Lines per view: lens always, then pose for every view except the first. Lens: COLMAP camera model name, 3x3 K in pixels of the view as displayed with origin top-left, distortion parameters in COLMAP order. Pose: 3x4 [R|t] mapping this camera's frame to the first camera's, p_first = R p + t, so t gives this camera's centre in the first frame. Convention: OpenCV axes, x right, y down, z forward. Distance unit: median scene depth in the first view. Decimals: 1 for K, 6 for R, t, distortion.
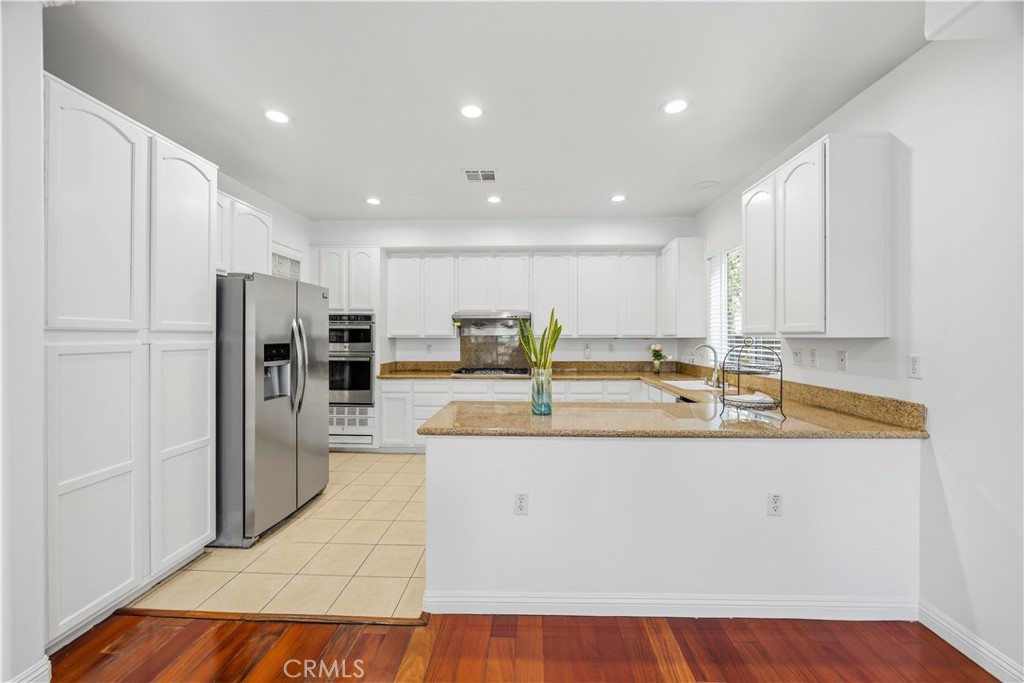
lens RADIAL K [[390.4, 0, 517.4], [0, 390.4, 338.3], [0, 0, 1]] dist [-0.005889, 0.000481]
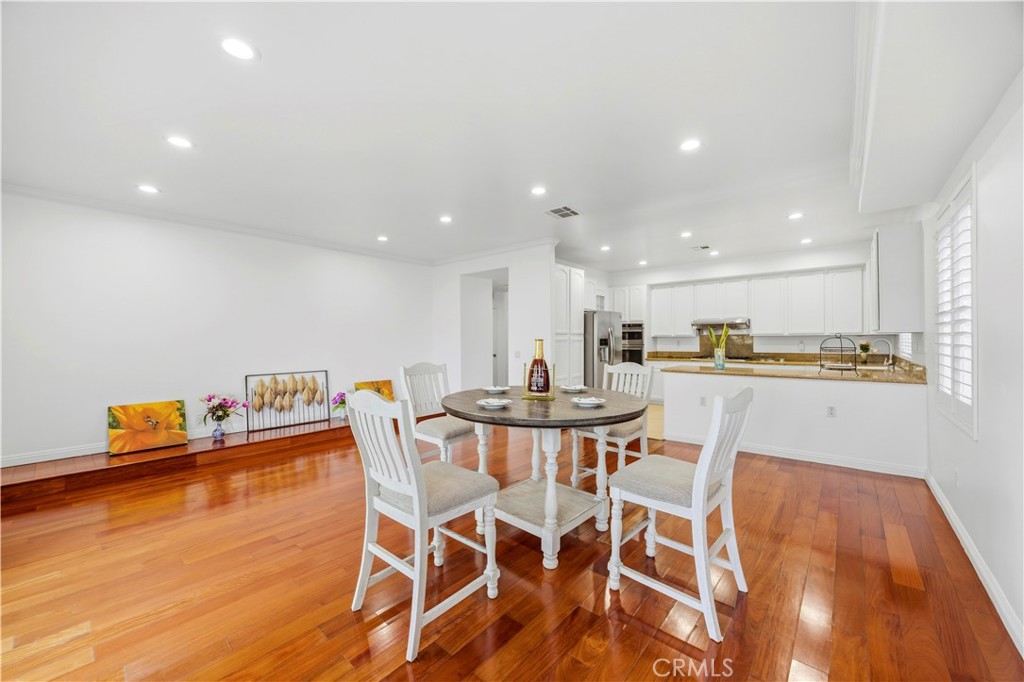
lens RADIAL K [[390.4, 0, 513.6], [0, 390.4, 336.6], [0, 0, 1]] dist [-0.005889, 0.000481]
pose [[0.783511, -0.008517, -0.621320, 0.319769], [0.002253, 0.999938, -0.010866, 0.018980], [0.621374, 0.007113, 0.783481, -0.891273]]
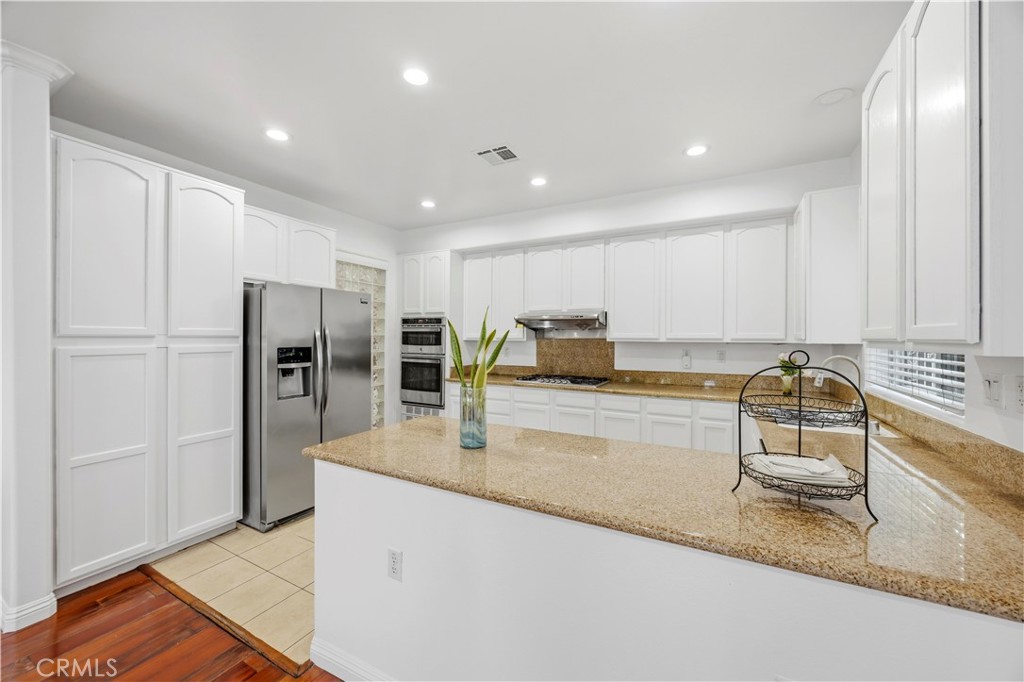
lens RADIAL K [[390.4, 0, 515.9], [0, 390.4, 337.8], [0, 0, 1]] dist [-0.005889, 0.000481]
pose [[0.898702, 0.003959, -0.438543, 0.291214], [-0.004773, 0.999988, -0.000754, -0.010202], [0.438535, 0.002771, 0.898710, 0.218736]]
